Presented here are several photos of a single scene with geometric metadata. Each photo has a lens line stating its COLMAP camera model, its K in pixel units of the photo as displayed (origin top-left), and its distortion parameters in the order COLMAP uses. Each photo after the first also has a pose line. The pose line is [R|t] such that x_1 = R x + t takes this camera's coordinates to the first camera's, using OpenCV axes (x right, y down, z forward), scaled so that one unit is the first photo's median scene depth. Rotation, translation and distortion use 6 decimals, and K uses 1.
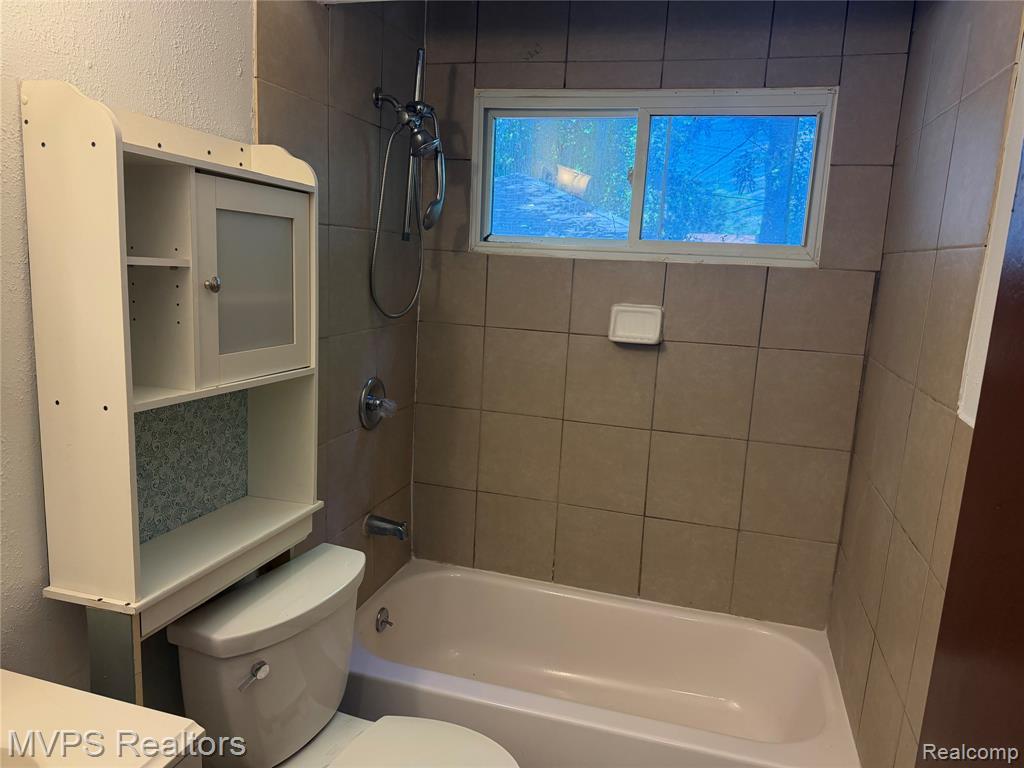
lens RADIAL K [[718.3, 0, 516.1], [0, 718.3, 388.4], [0, 0, 1]] dist [0.067397, -0.098015]
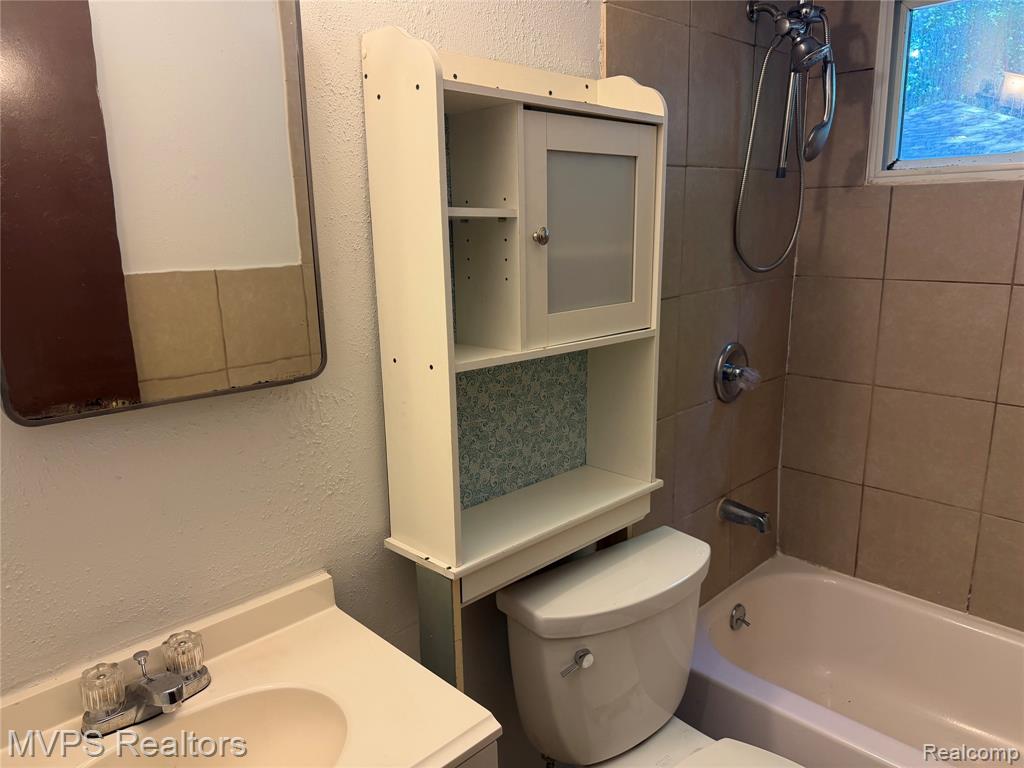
lens RADIAL K [[718.3, 0, 512.2], [0, 718.3, 387.2], [0, 0, 1]] dist [0.067397, -0.098015]
pose [[0.865709, 0.044172, -0.498595, 0.007233], [-0.023323, 0.998576, 0.047972, 0.003101], [0.500004, -0.029901, 0.865507, 0.120037]]
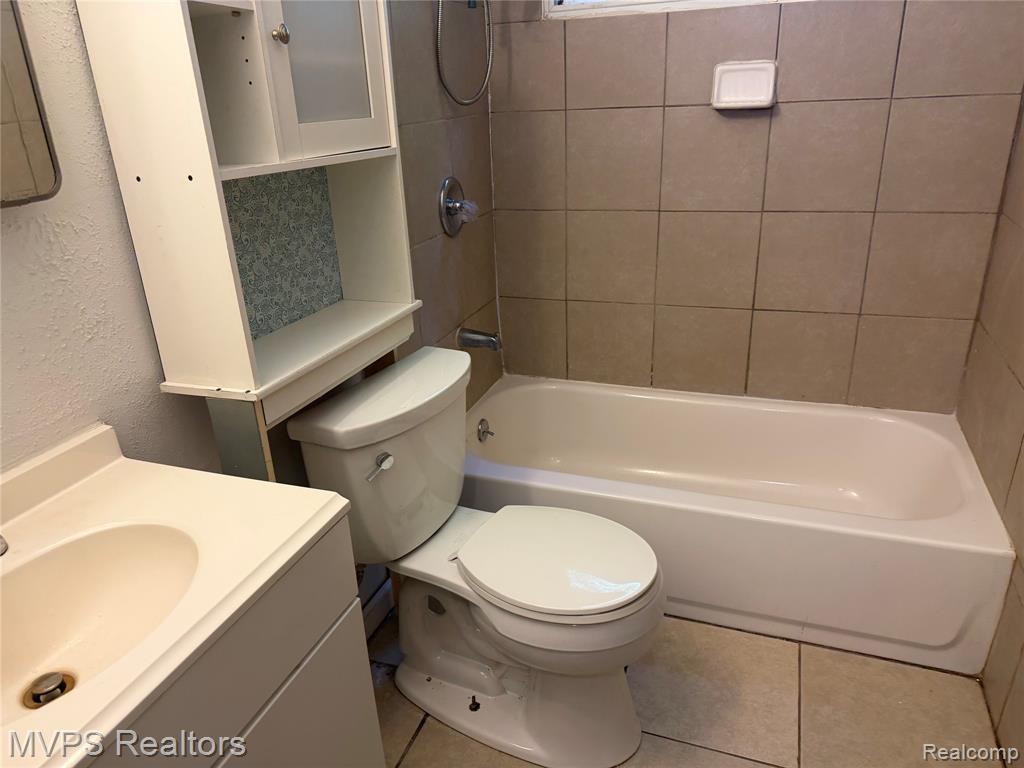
lens RADIAL K [[718.3, 0, 511.5], [0, 718.3, 390.1], [0, 0, 1]] dist [0.067397, -0.098015]
pose [[0.993682, -0.061100, -0.094140, -0.056742], [0.079564, 0.975111, 0.206951, 0.071557], [0.079152, -0.213134, 0.973811, 0.055787]]
